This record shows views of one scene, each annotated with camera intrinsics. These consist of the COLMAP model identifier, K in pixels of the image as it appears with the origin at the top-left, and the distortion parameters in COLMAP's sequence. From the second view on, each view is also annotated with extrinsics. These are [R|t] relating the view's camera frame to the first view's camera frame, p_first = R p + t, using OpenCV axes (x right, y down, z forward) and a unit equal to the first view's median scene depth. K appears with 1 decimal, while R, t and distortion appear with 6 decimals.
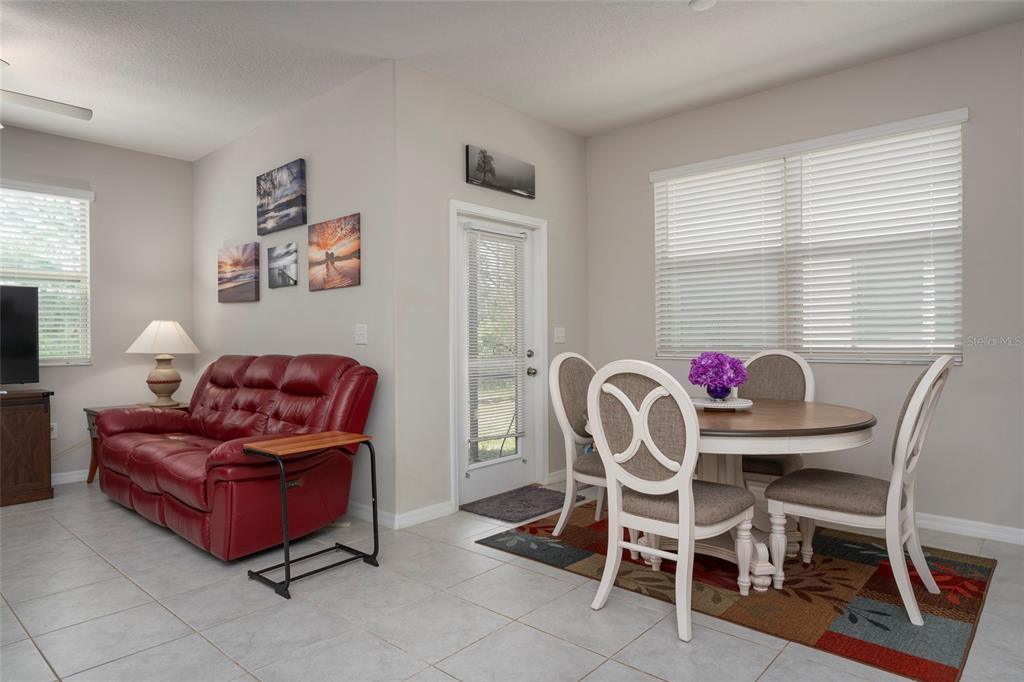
lens RADIAL K [[613.9, 0, 529.5], [0, 613.9, 335.6], [0, 0, 1]] dist [-0.006419, 0.003546]
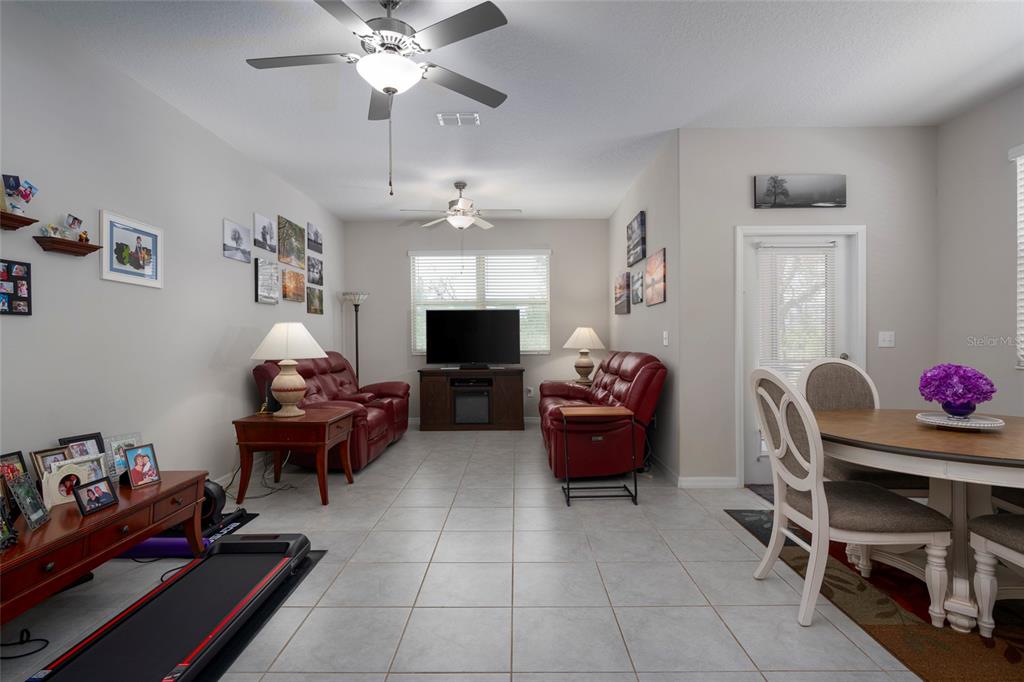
lens RADIAL K [[519.9, 0, 506.0], [0, 519.9, 339.0], [0, 0, 1]] dist [-0.006309, 0.000090]
pose [[0.647090, 0.008732, -0.762364, 0.318820], [0.002819, 0.999900, 0.013845, -0.015610], [0.762409, -0.011108, 0.647001, 0.001721]]
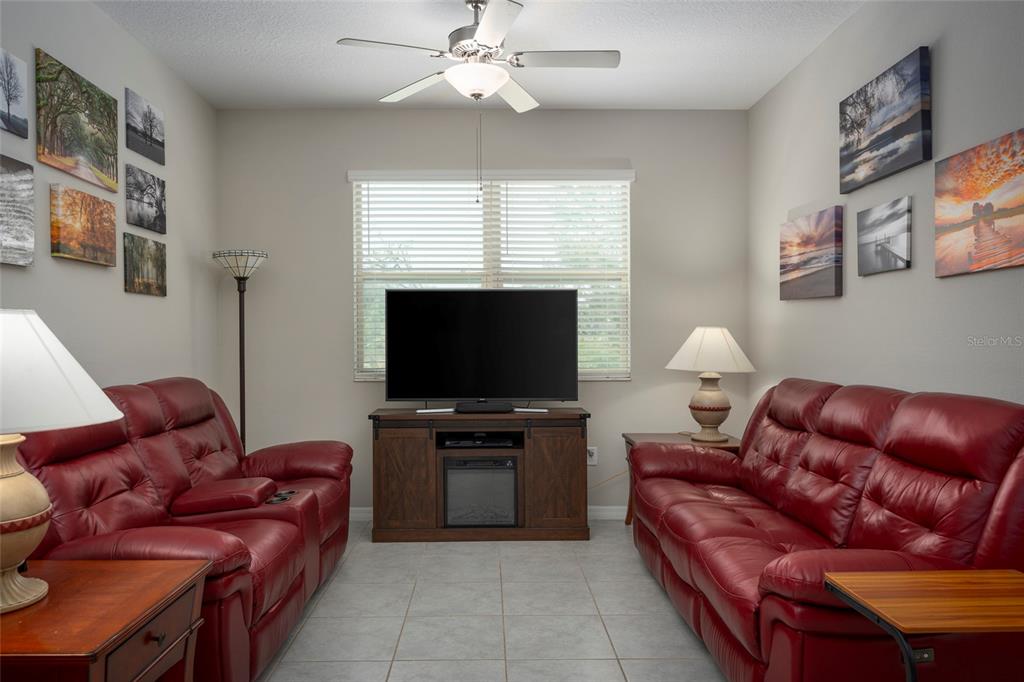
lens RADIAL K [[730.6, 0, 480.4], [0, 730.6, 340.0], [0, 0, 1]] dist [0.001635, 0.002447]
pose [[0.654768, 0.011214, -0.755746, -0.119376], [-0.002141, 0.999913, 0.012982, -0.022026], [0.755827, -0.006882, 0.654736, 0.230852]]
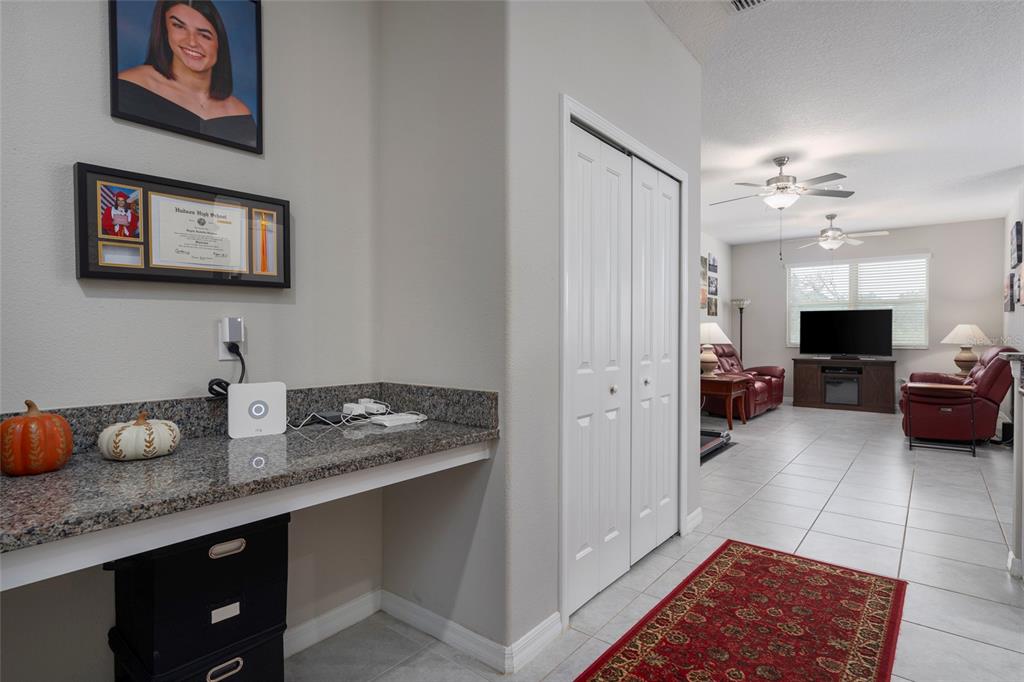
lens RADIAL K [[519.9, 0, 506.0], [0, 519.9, 339.0], [0, 0, 1]] dist [-0.006309, 0.000090]
pose [[0.035594, 0.018280, -0.999199, 0.875959], [0.001053, 0.999831, 0.018329, -0.013616], [0.999366, -0.001705, 0.035568, -0.340052]]
